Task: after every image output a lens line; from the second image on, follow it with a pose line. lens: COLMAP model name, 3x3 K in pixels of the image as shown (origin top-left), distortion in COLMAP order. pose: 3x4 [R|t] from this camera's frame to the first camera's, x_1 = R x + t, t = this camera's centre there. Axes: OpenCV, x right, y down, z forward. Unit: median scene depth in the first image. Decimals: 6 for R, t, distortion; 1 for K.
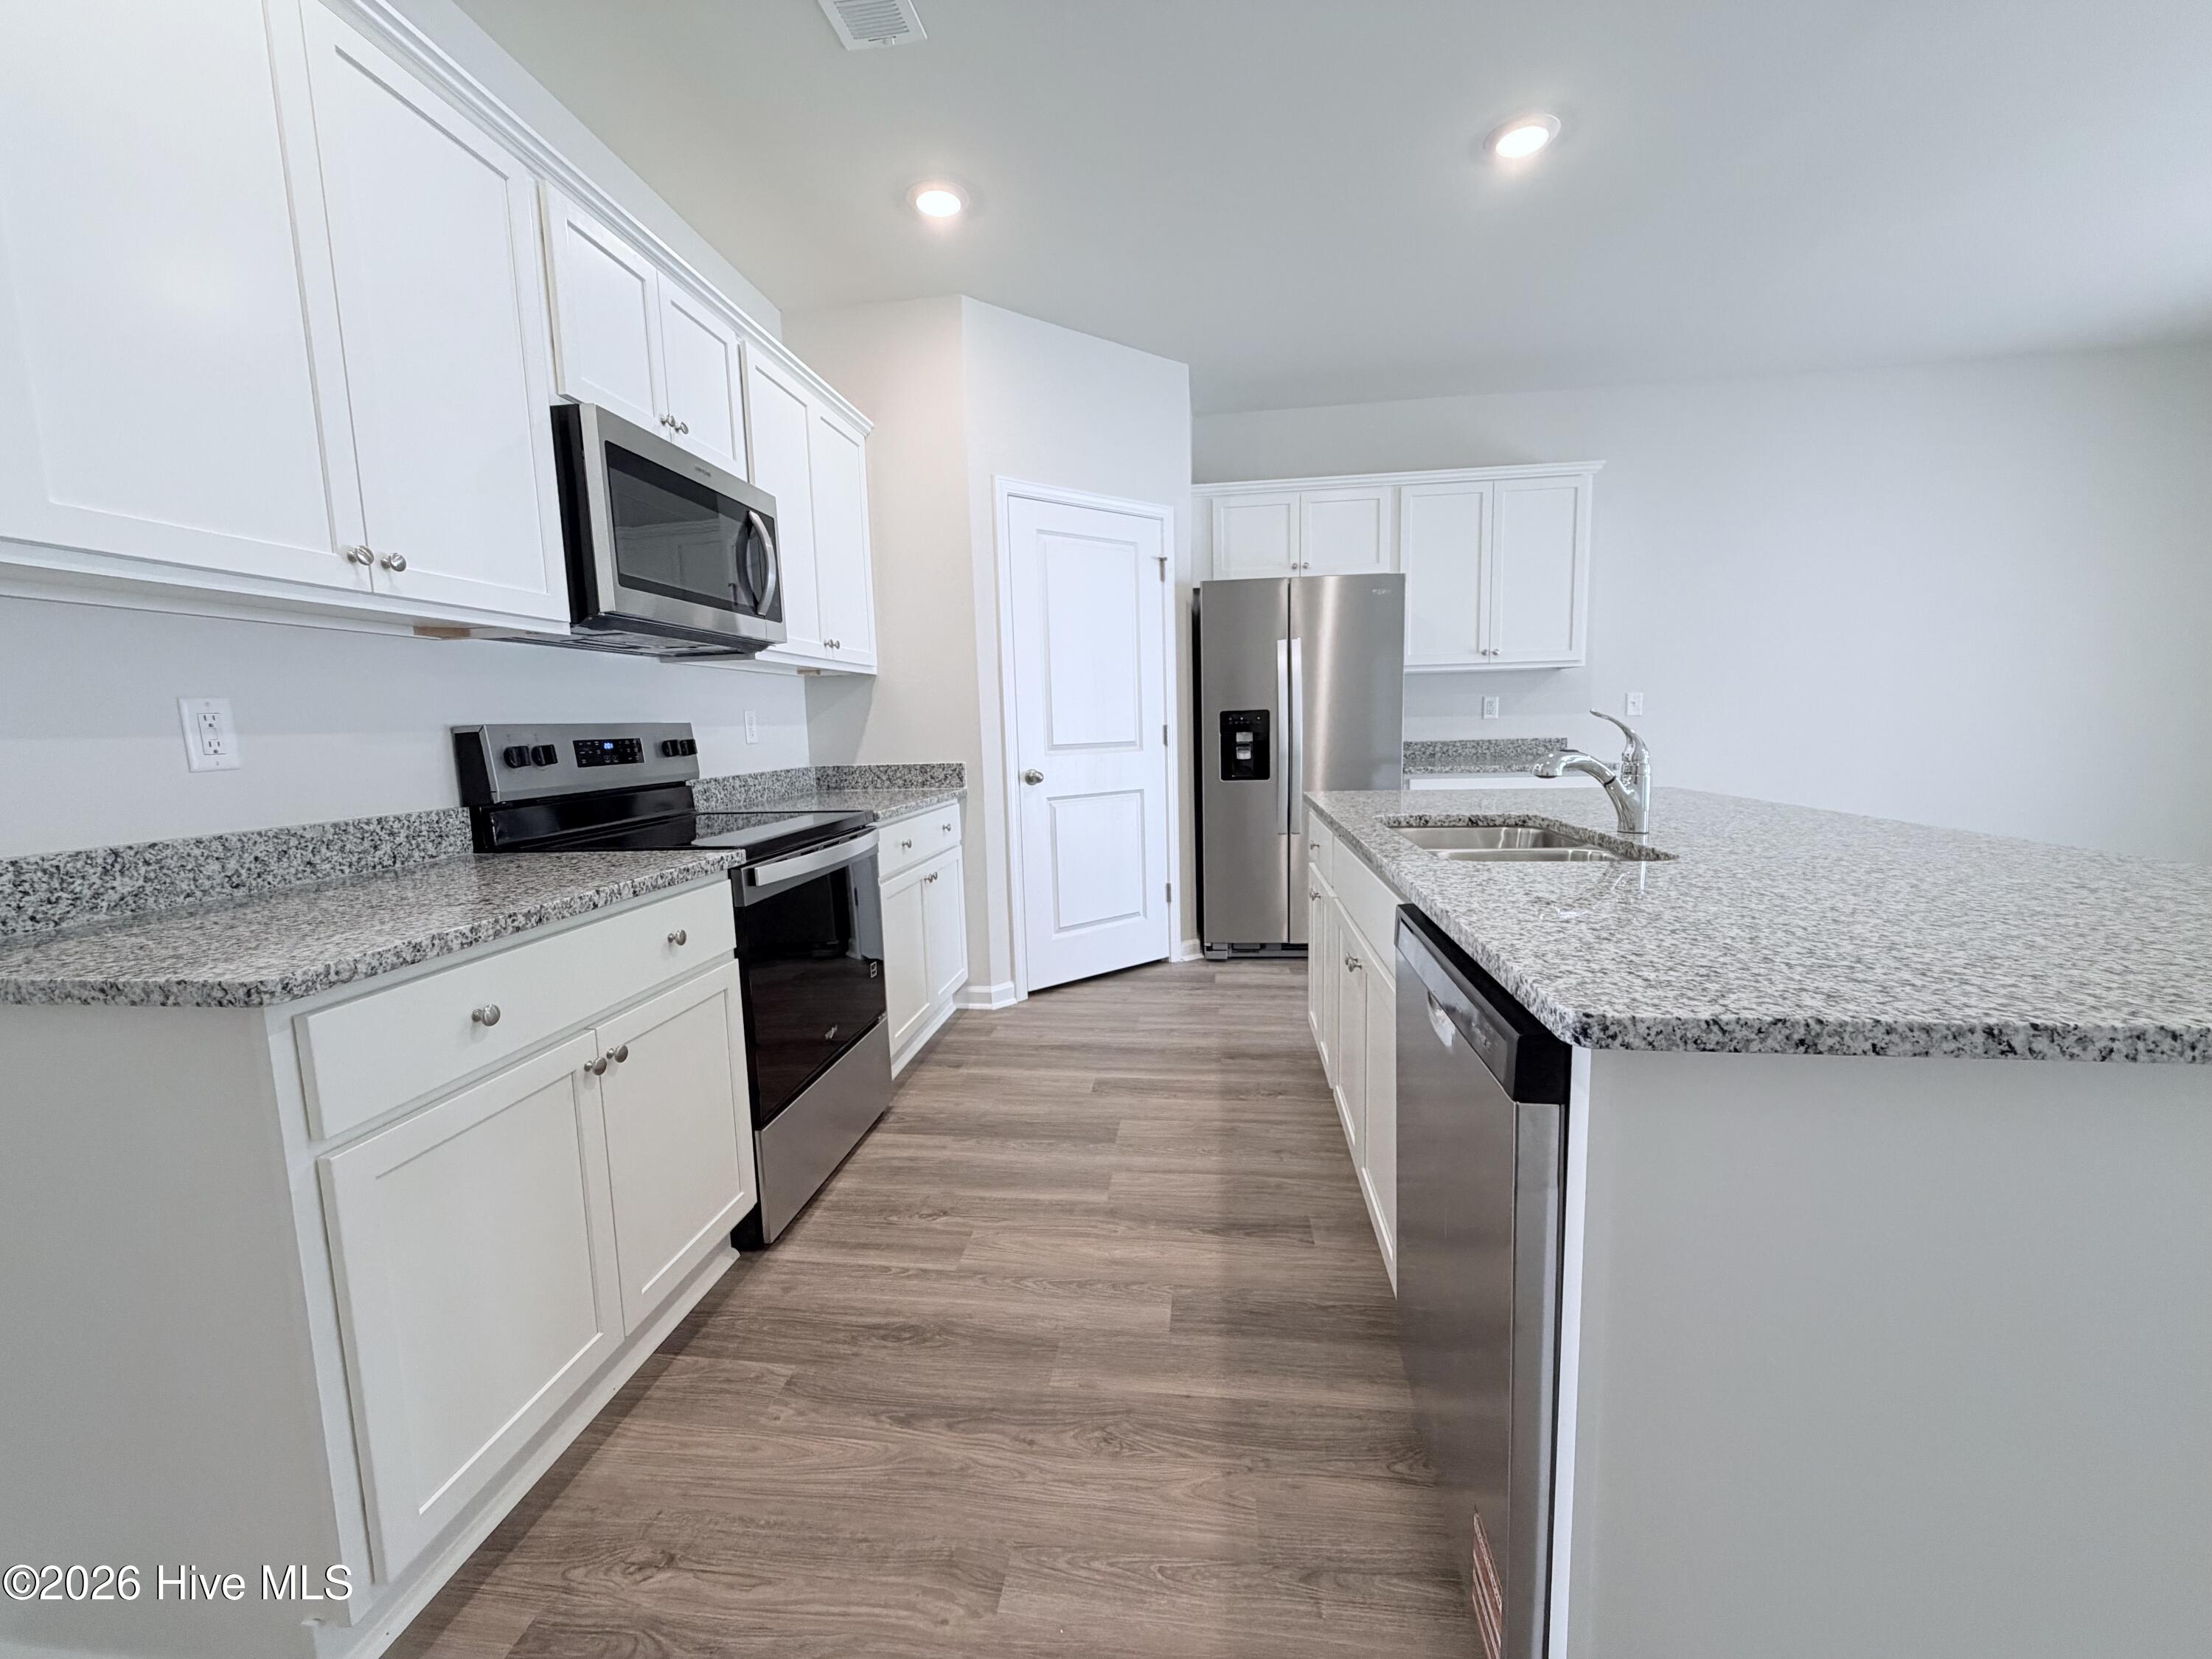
lens RADIAL K [[880.3, 0, 1101.5], [0, 880.3, 830.5], [0, 0, 1]] dist [0.001261, -0.000158]
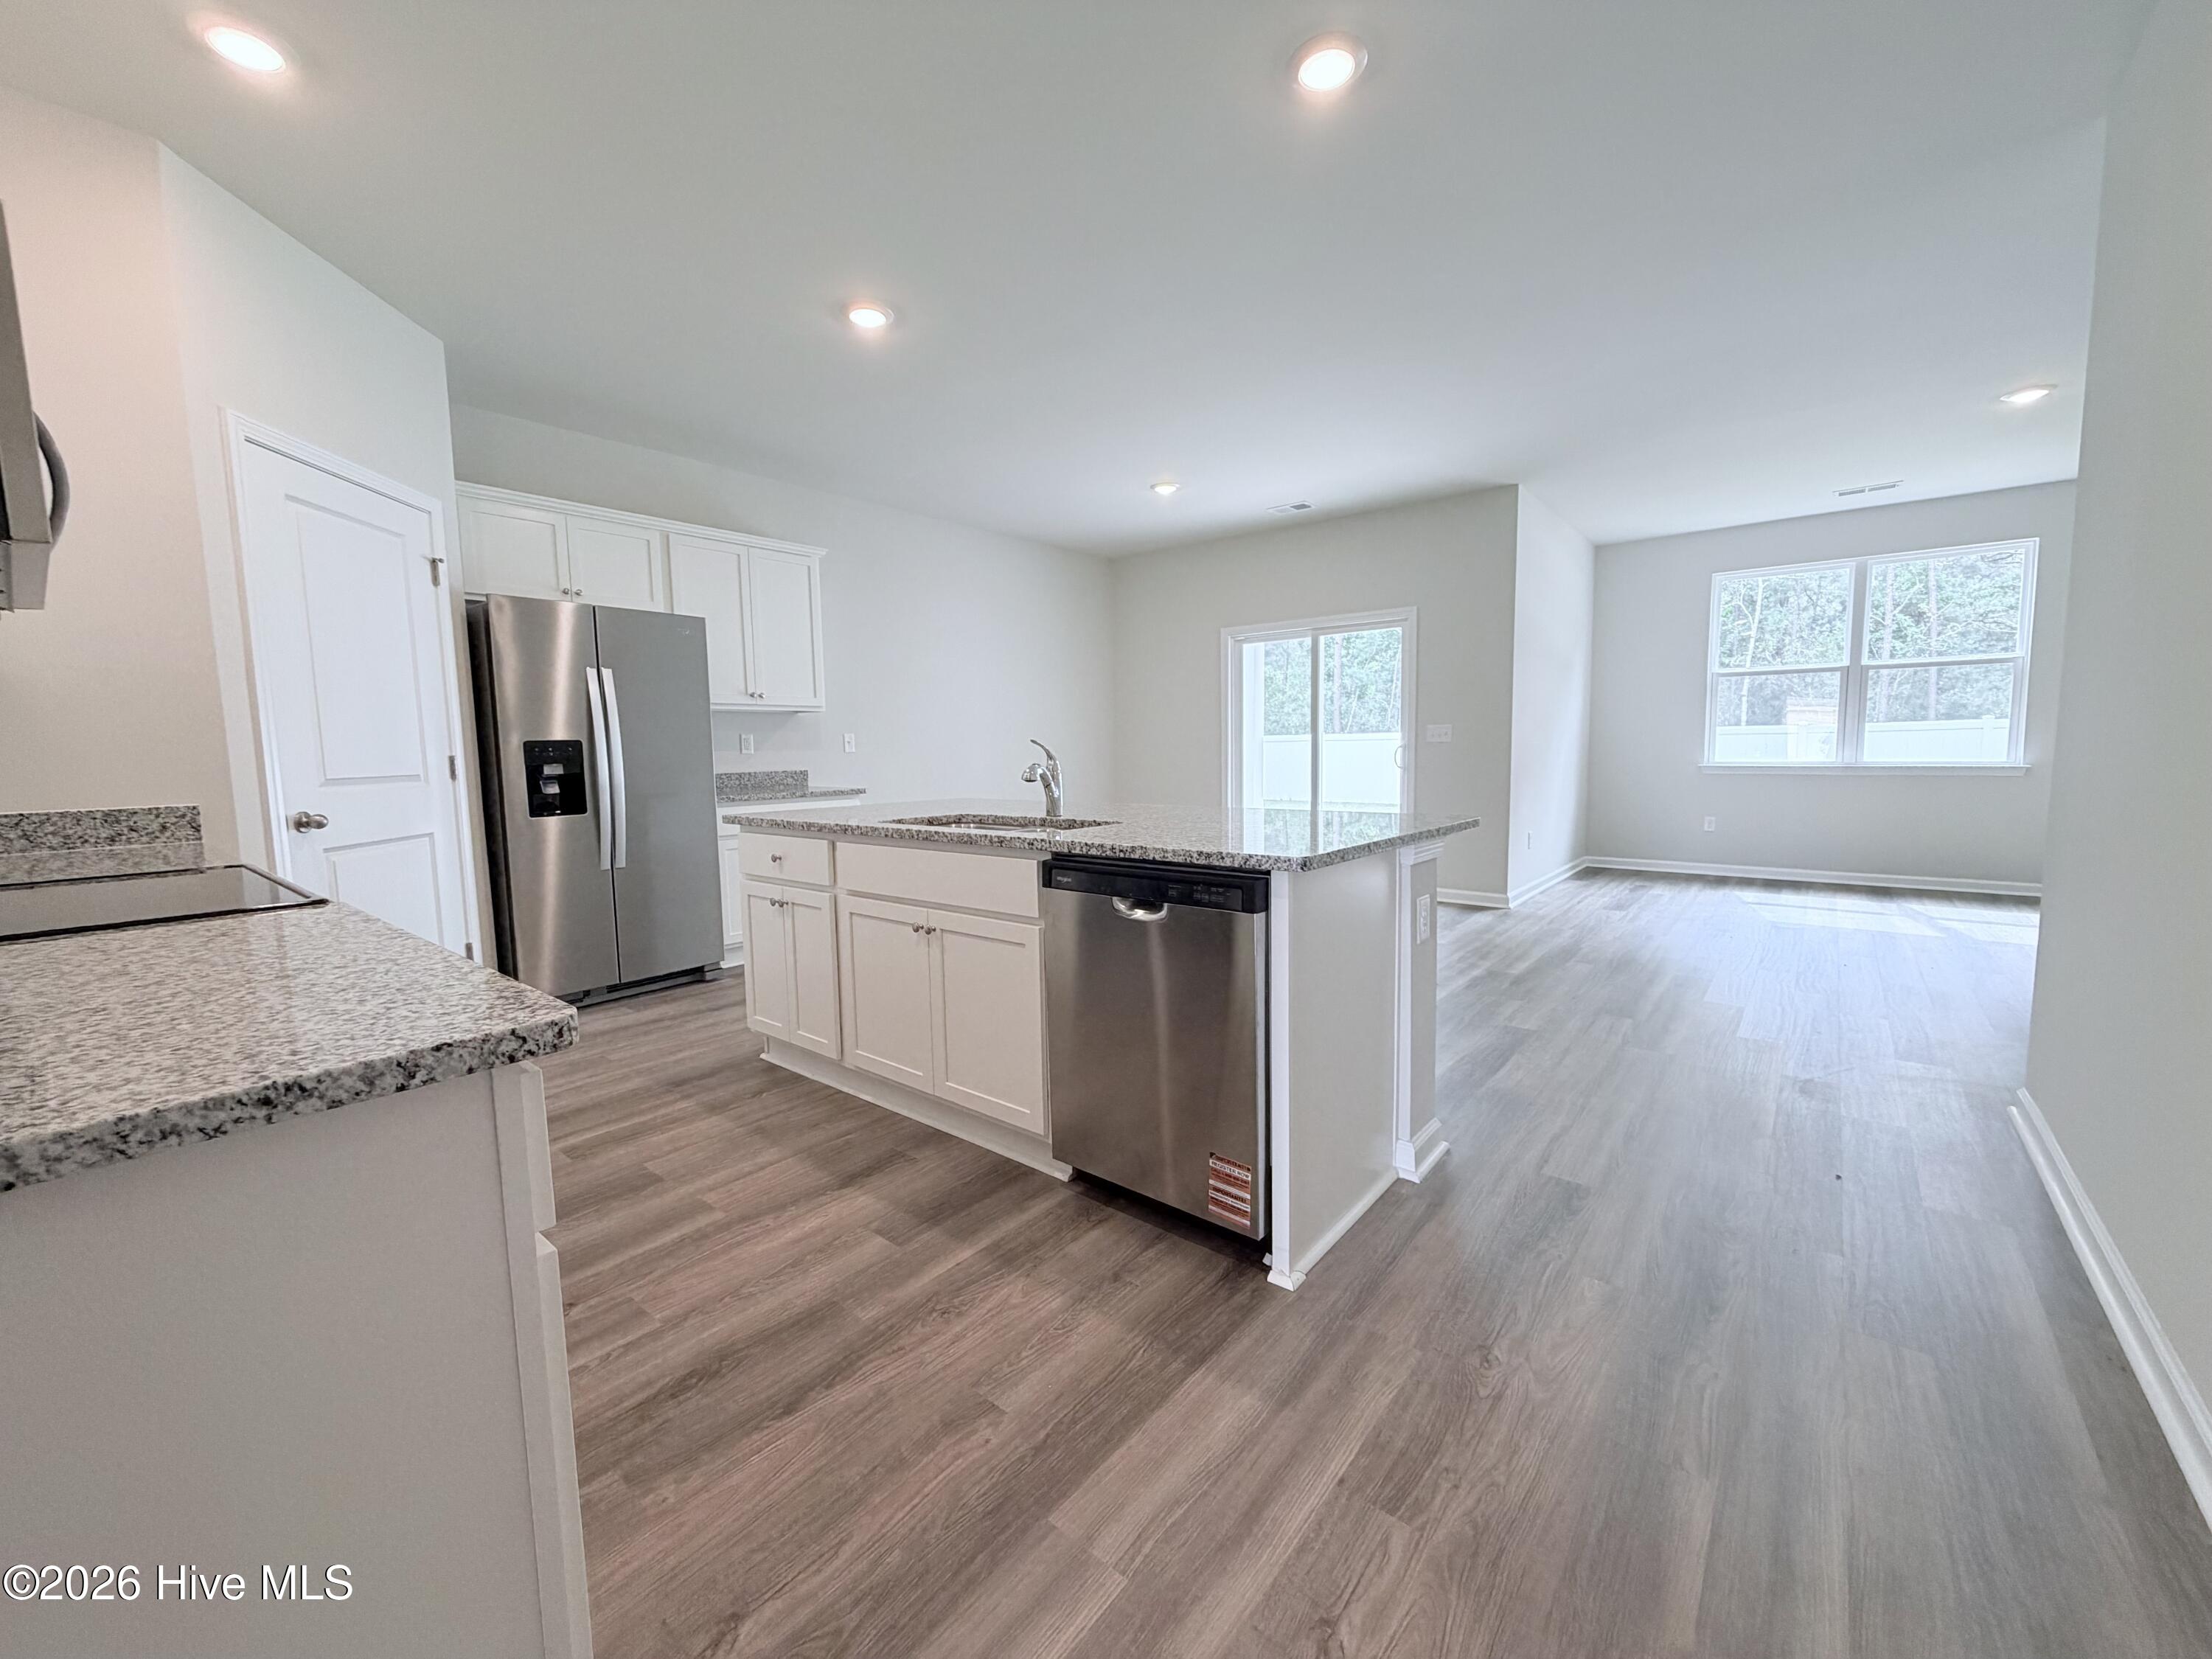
lens RADIAL K [[880.3, 0, 1096.4], [0, 880.3, 828.6], [0, 0, 1]] dist [0.001261, -0.000158]
pose [[0.539257, -0.062398, 0.839827, -0.438411], [0.106373, 0.994311, 0.005573, 0.015063], [-0.835396, 0.086330, 0.542826, 0.044723]]
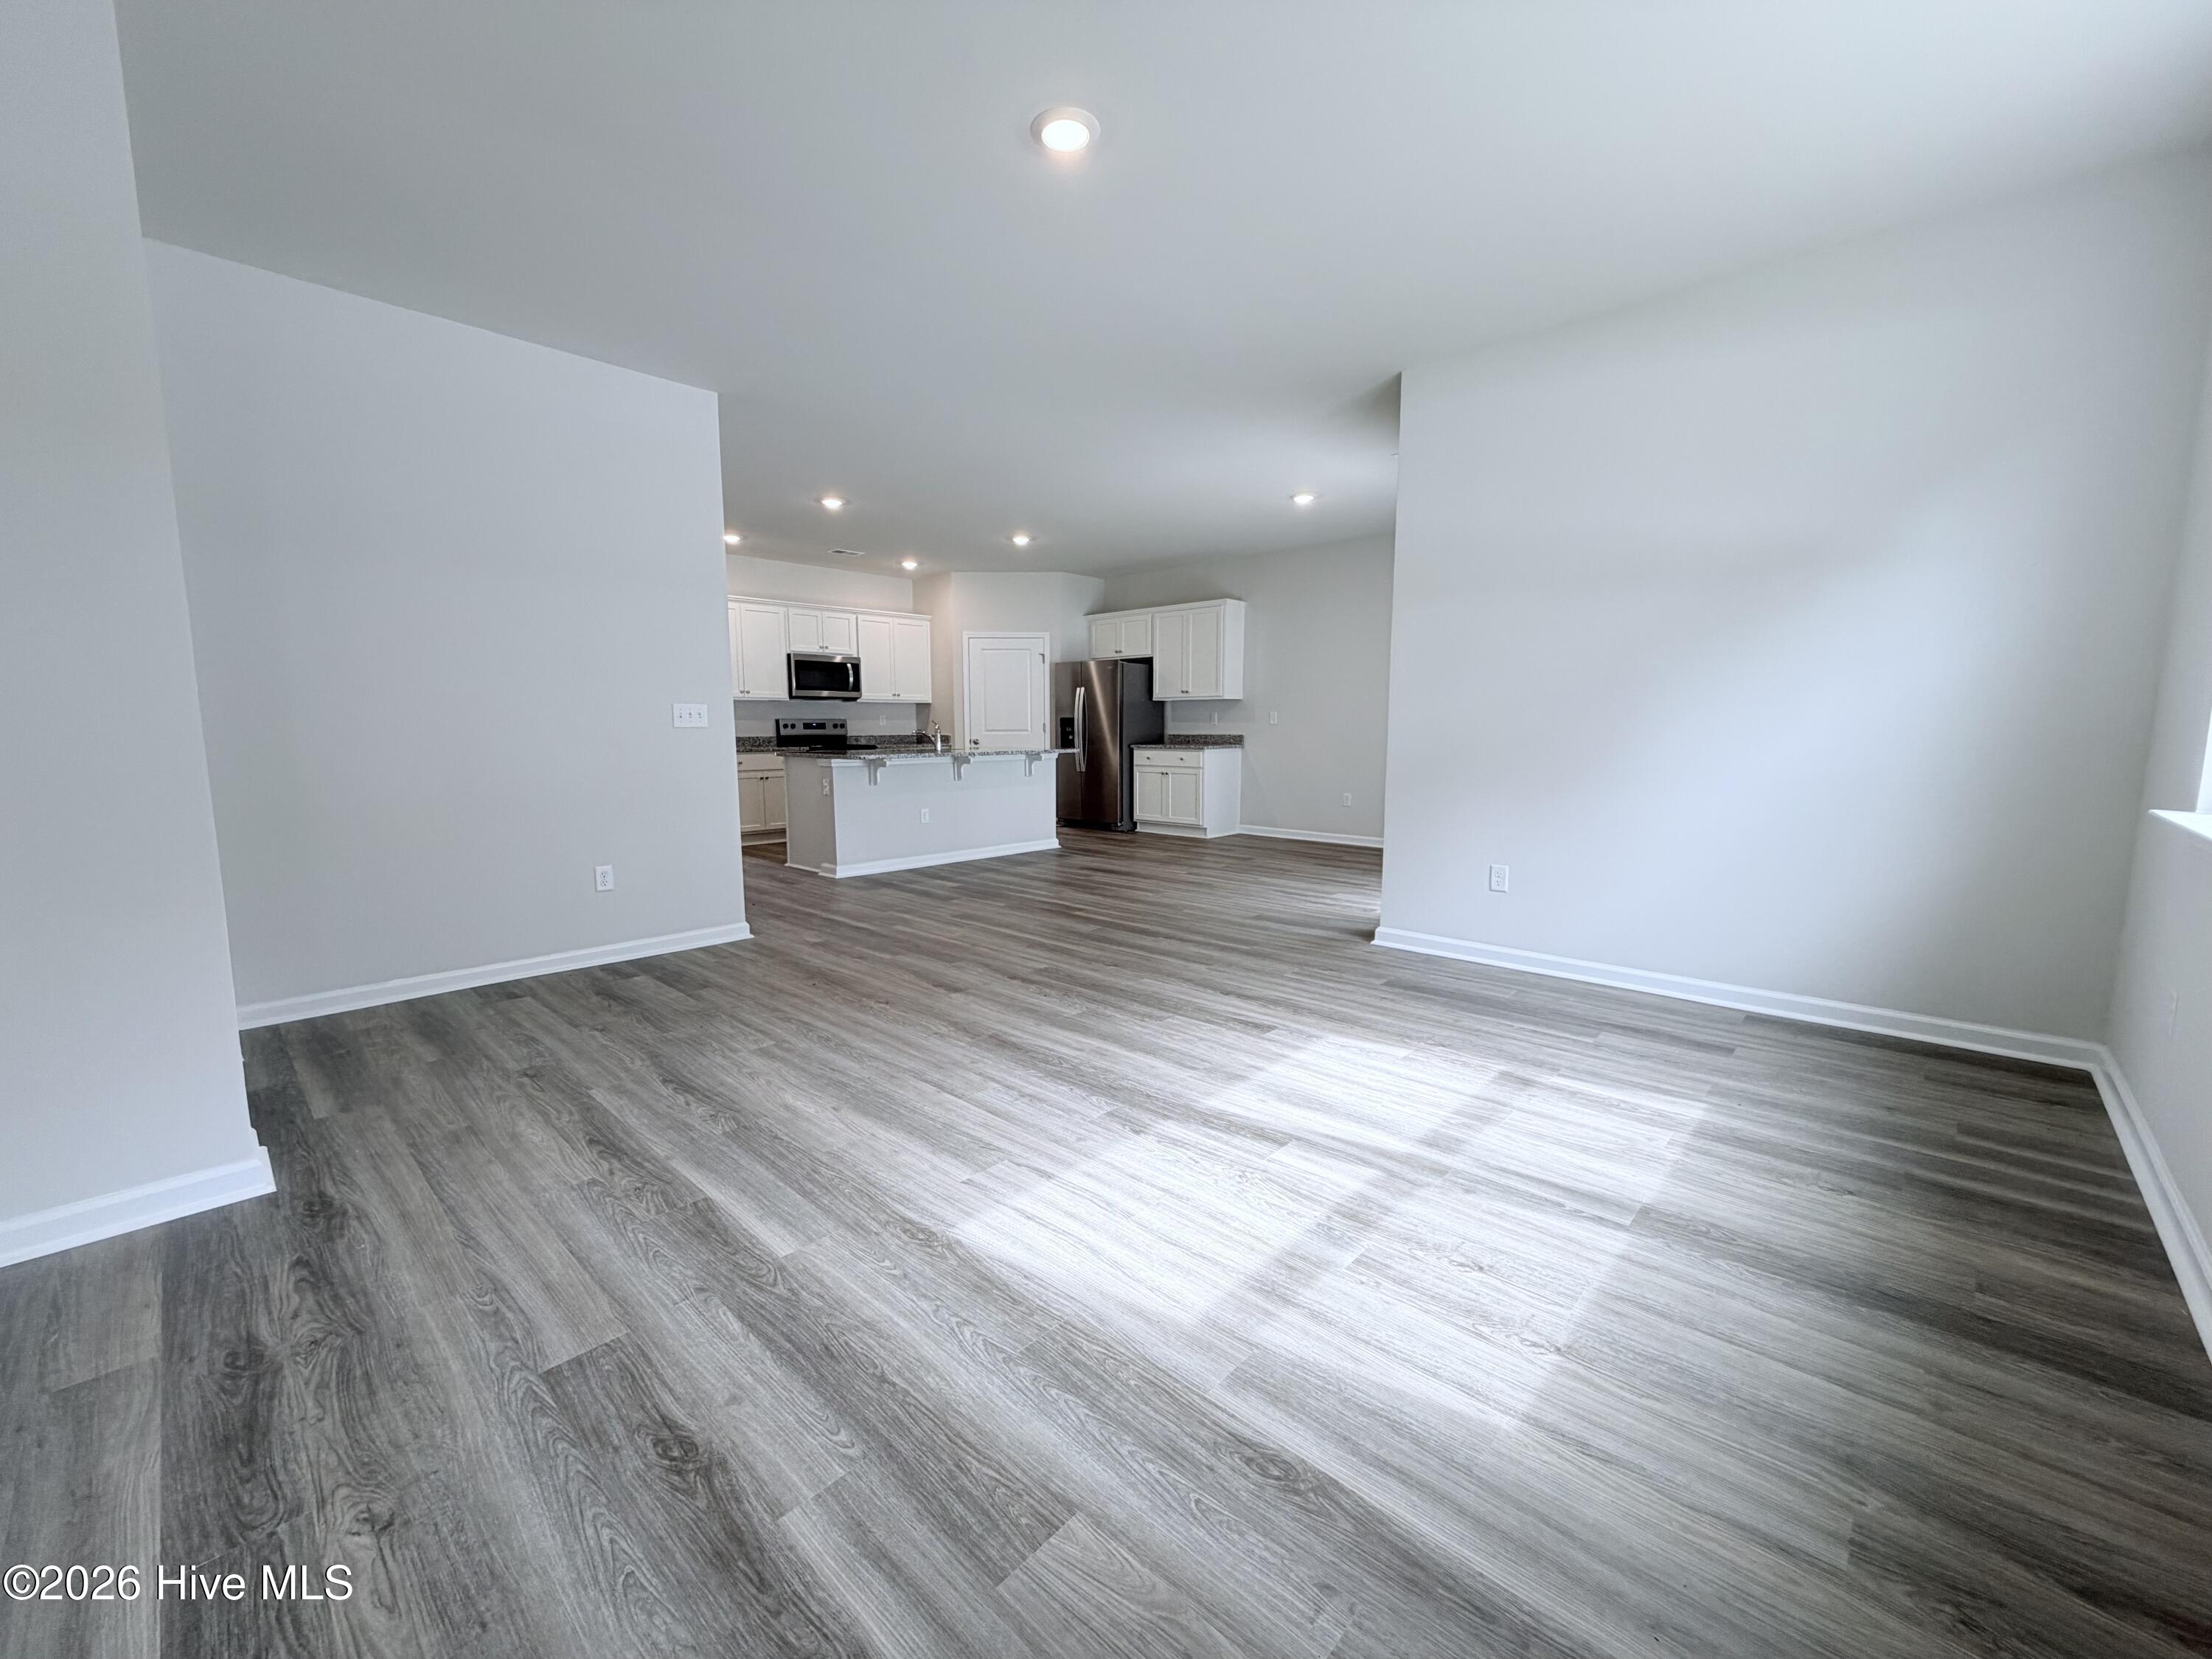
lens RADIAL K [[880.3, 0, 1099.3], [0, 880.3, 825.7], [0, 0, 1]] dist [0.001261, -0.000158]
pose [[0.804369, 0.090482, -0.587200, 2.303956], [-0.090905, 0.995441, 0.028863, 0.105340], [0.587135, 0.030162, 0.808927, -1.183489]]
